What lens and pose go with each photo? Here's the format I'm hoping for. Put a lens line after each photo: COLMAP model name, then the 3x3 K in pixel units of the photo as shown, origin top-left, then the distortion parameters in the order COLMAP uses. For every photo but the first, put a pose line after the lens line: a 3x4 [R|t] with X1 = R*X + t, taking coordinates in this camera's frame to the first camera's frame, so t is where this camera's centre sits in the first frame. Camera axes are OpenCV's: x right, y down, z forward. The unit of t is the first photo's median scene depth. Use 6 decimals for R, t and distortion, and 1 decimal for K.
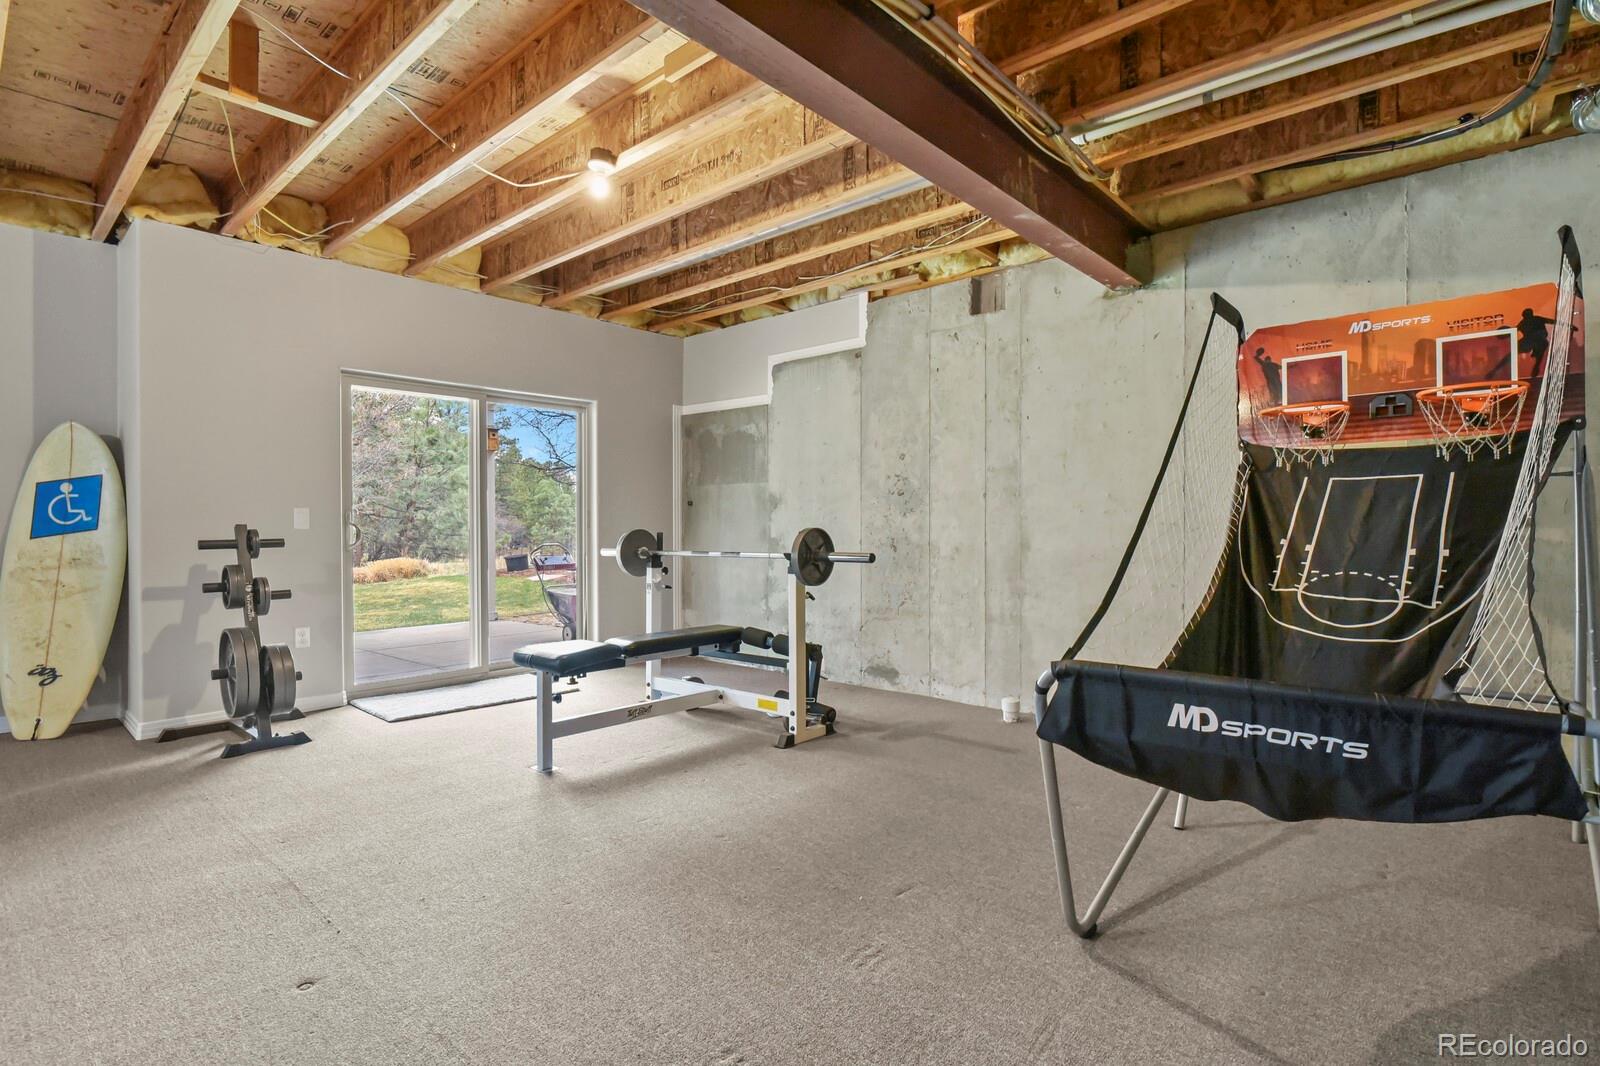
lens RADIAL K [[775.1, 0, 807.1], [0, 775.1, 535.1], [0, 0, 1]] dist [-0.003230, -0.004703]
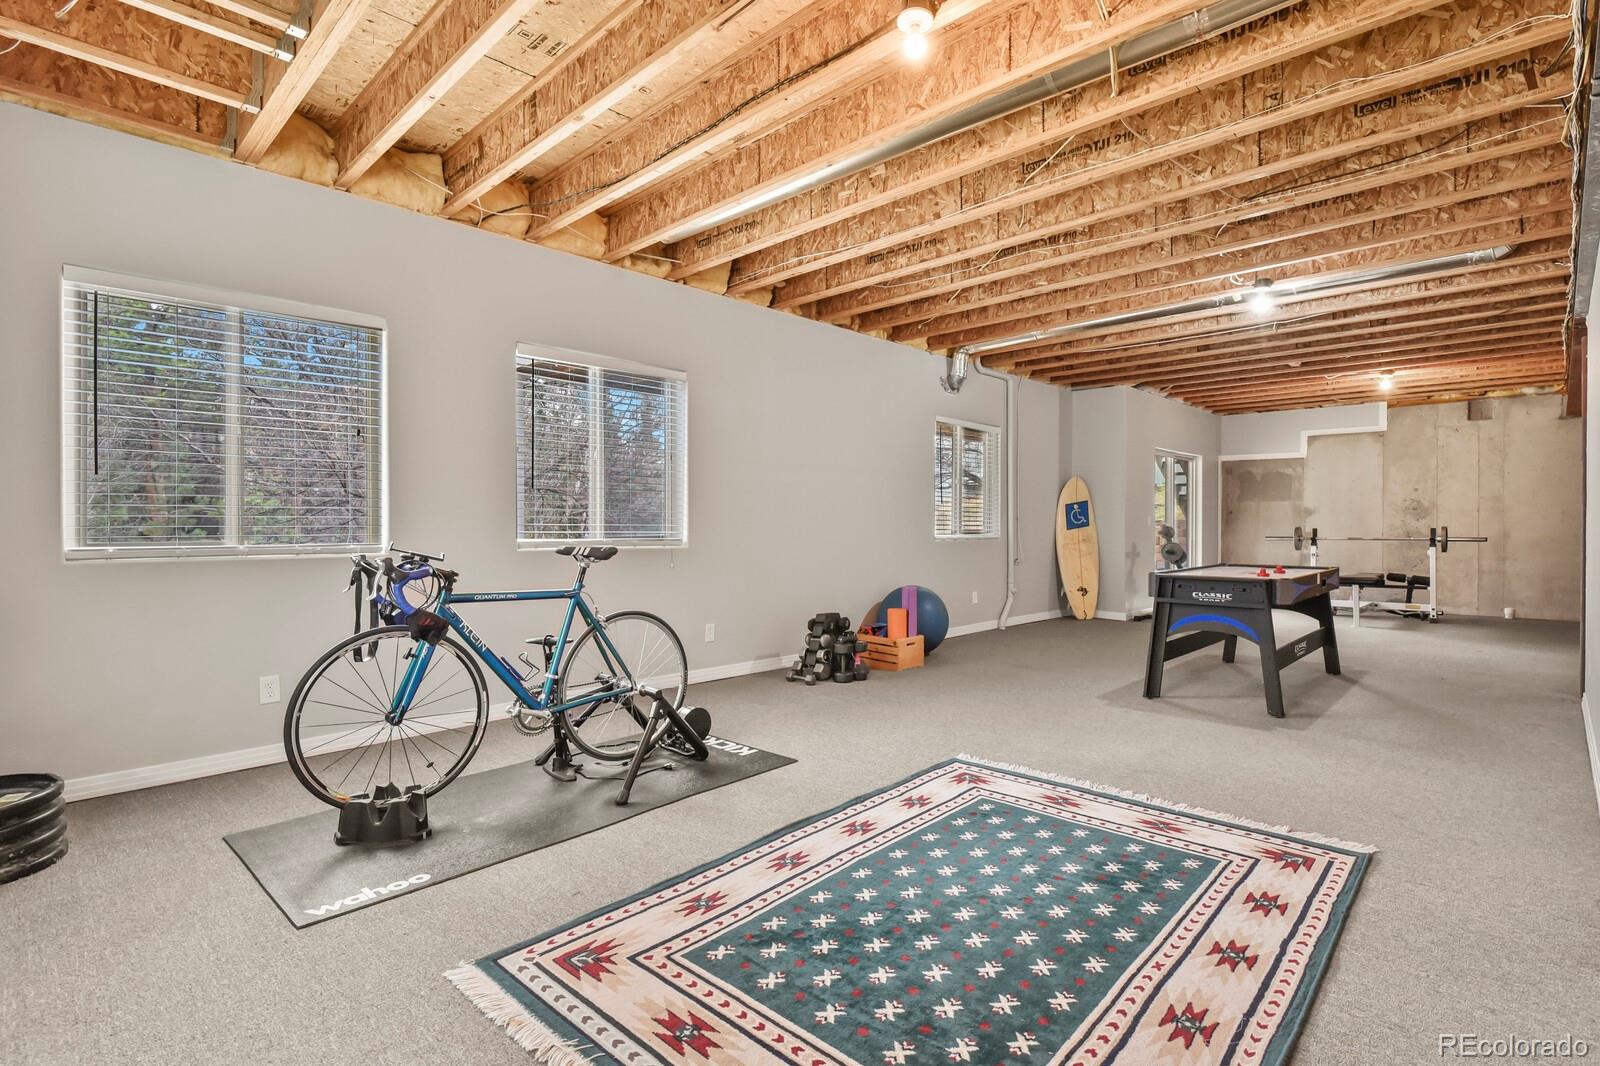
lens RADIAL K [[775.1, 0, 802.6], [0, 775.1, 527.6], [0, 0, 1]] dist [-0.003230, -0.004703]
pose [[0.999201, 0.003844, -0.039778, -1.329035], [-0.004162, 0.999960, -0.007915, 0.014837], [0.039746, 0.008074, 0.999177, -0.985059]]
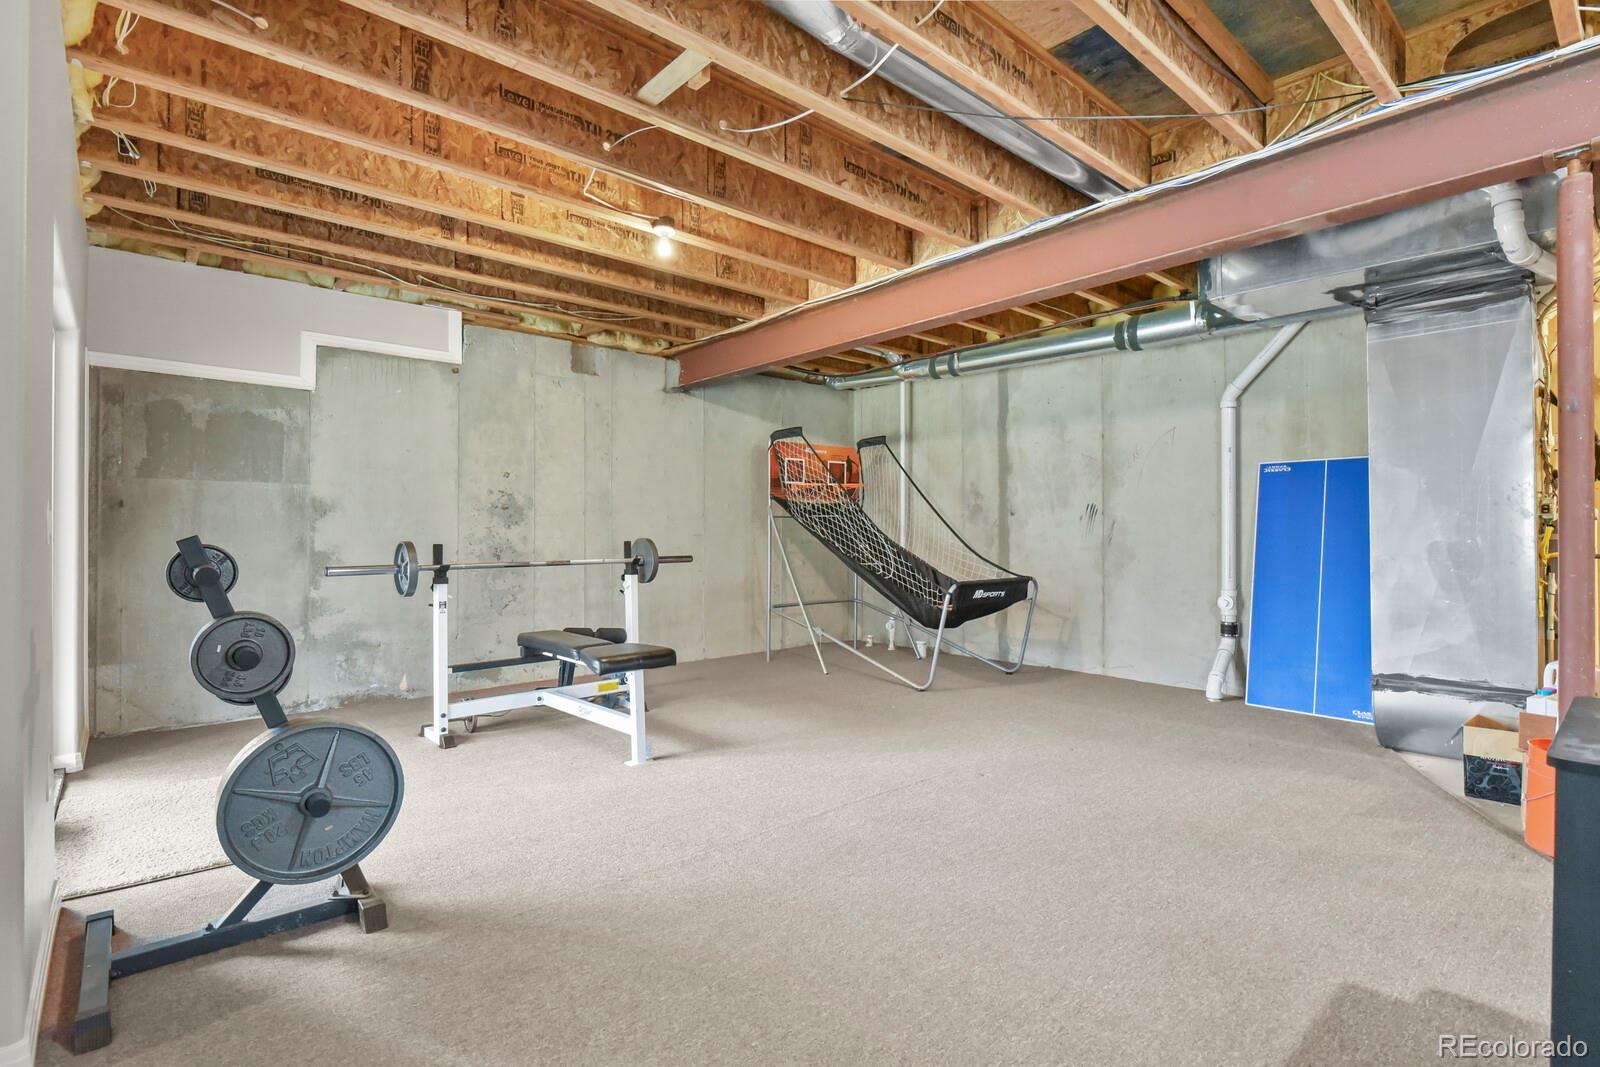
lens RADIAL K [[775.1, 0, 814.2], [0, 775.1, 531.1], [0, 0, 1]] dist [-0.003230, -0.004703]
pose [[0.117293, 0.007617, 0.993068, -0.937388], [0.013552, 0.999865, -0.009270, -0.003652], [-0.993005, 0.014546, 0.117174, 0.426539]]
